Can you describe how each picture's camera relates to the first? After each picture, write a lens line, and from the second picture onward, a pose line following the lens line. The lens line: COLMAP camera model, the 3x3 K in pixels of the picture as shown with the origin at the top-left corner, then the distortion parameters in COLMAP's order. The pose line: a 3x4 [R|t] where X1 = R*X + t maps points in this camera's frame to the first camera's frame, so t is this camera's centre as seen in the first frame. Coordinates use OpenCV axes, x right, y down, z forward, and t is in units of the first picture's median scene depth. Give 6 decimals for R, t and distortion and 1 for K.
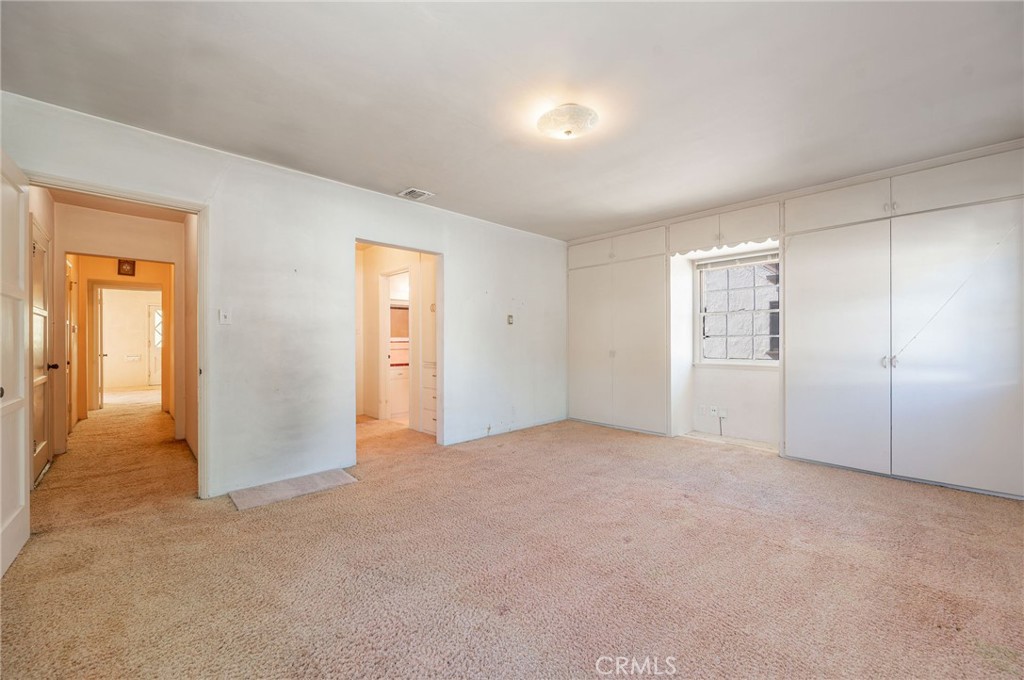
lens RADIAL K [[400.3, 0, 513.5], [0, 400.3, 341.9], [0, 0, 1]] dist [-0.001614, -0.000029]
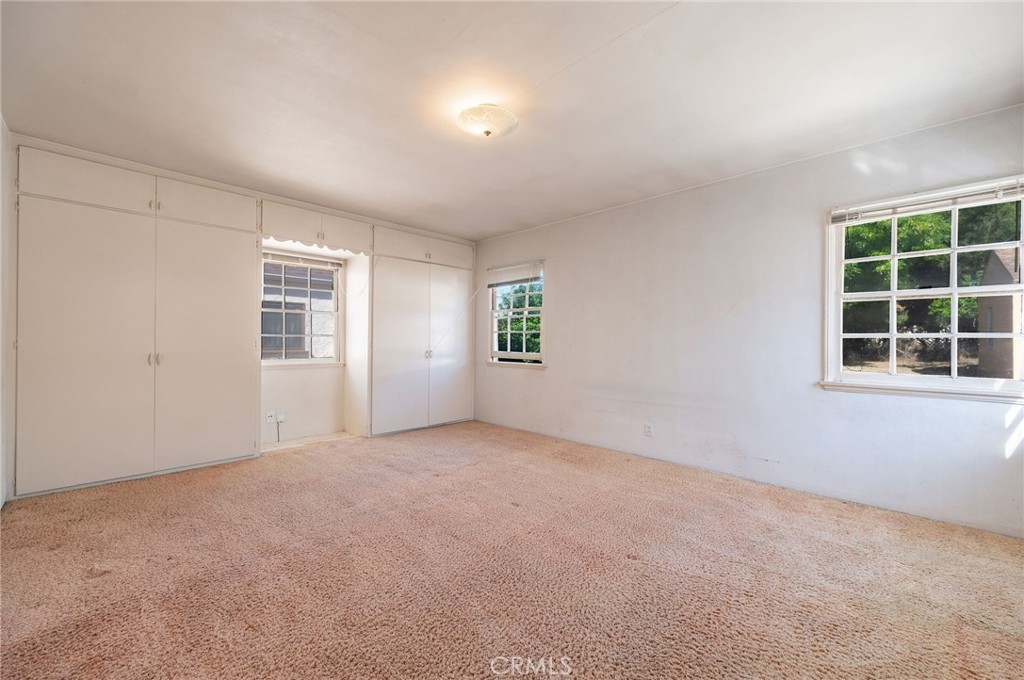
lens RADIAL K [[400.3, 0, 518.4], [0, 400.3, 340.4], [0, 0, 1]] dist [-0.001614, -0.000029]
pose [[-0.038621, 0.002659, 0.999250, -0.581030], [-0.005505, 0.999981, -0.002874, -0.002267], [-0.999239, -0.005611, -0.038605, 0.639180]]
